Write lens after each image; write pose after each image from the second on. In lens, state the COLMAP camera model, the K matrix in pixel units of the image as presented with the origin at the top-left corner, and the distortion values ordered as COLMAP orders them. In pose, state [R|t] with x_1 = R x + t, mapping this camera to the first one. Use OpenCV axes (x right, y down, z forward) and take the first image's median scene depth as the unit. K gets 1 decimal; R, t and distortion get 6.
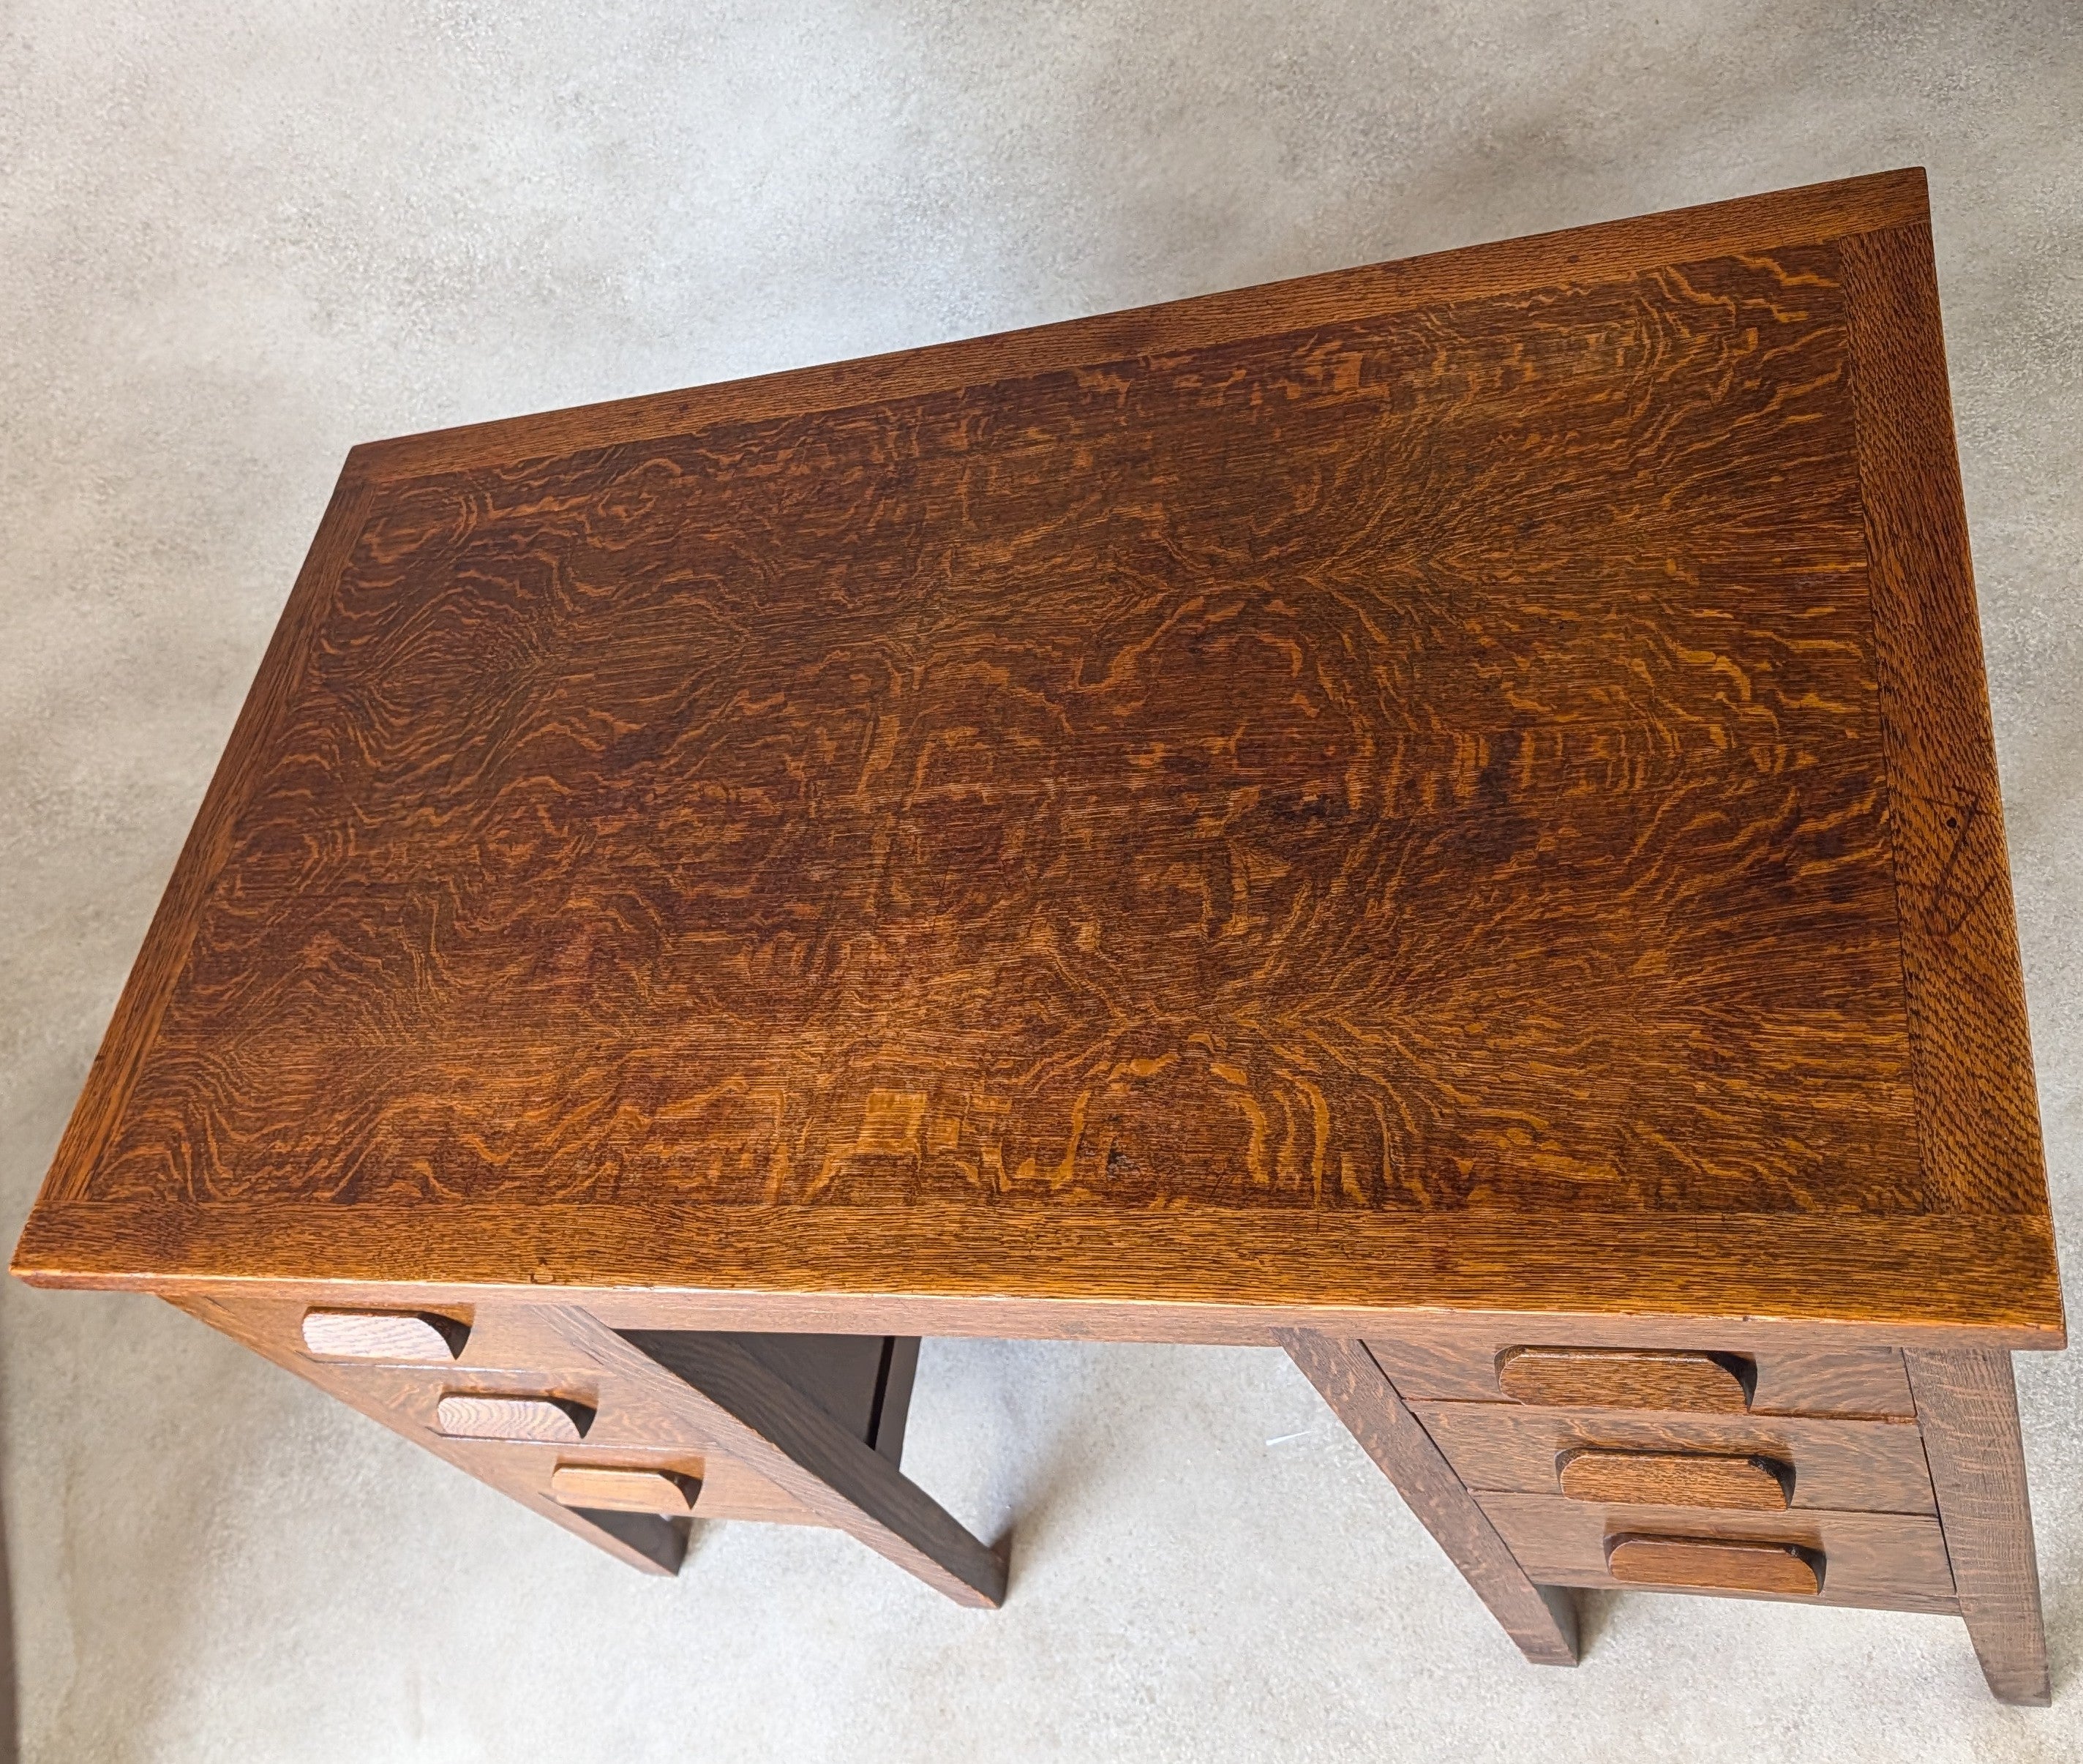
lens RADIAL K [[2179.1, 0, 903.5], [0, 2179.1, 676.4], [0, 0, 1]] dist [-0.001869, 0.000000]
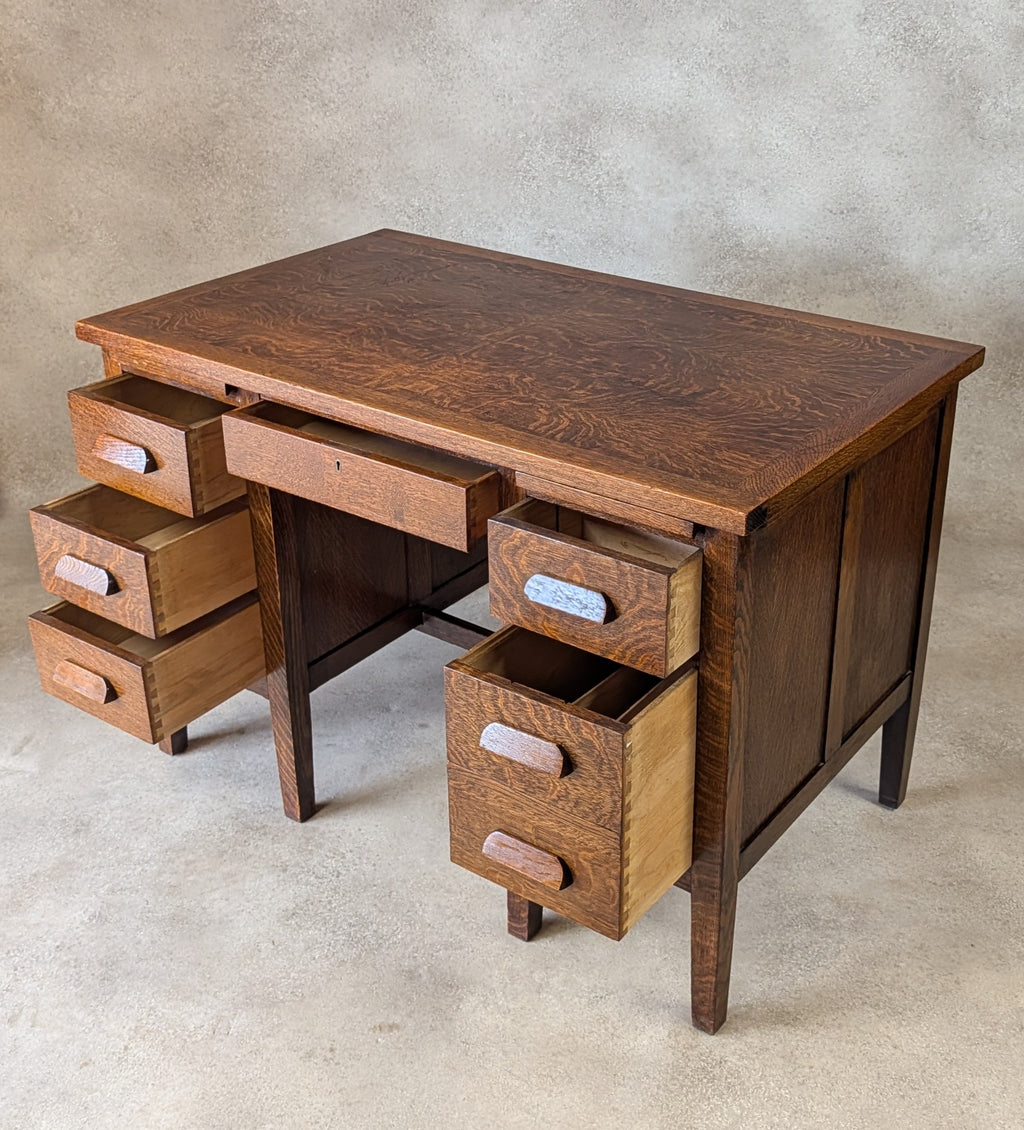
lens RADIAL K [[1452.9, 0, 559.9], [0, 1452.9, 487.8], [0, 0, 1]] dist [0.001229, 0.000000]
pose [[0.831668, 0.523891, -0.184029, 0.461514], [-0.554957, 0.773031, -0.307320, 0.670803], [-0.018742, 0.357716, 0.933642, -0.478098]]
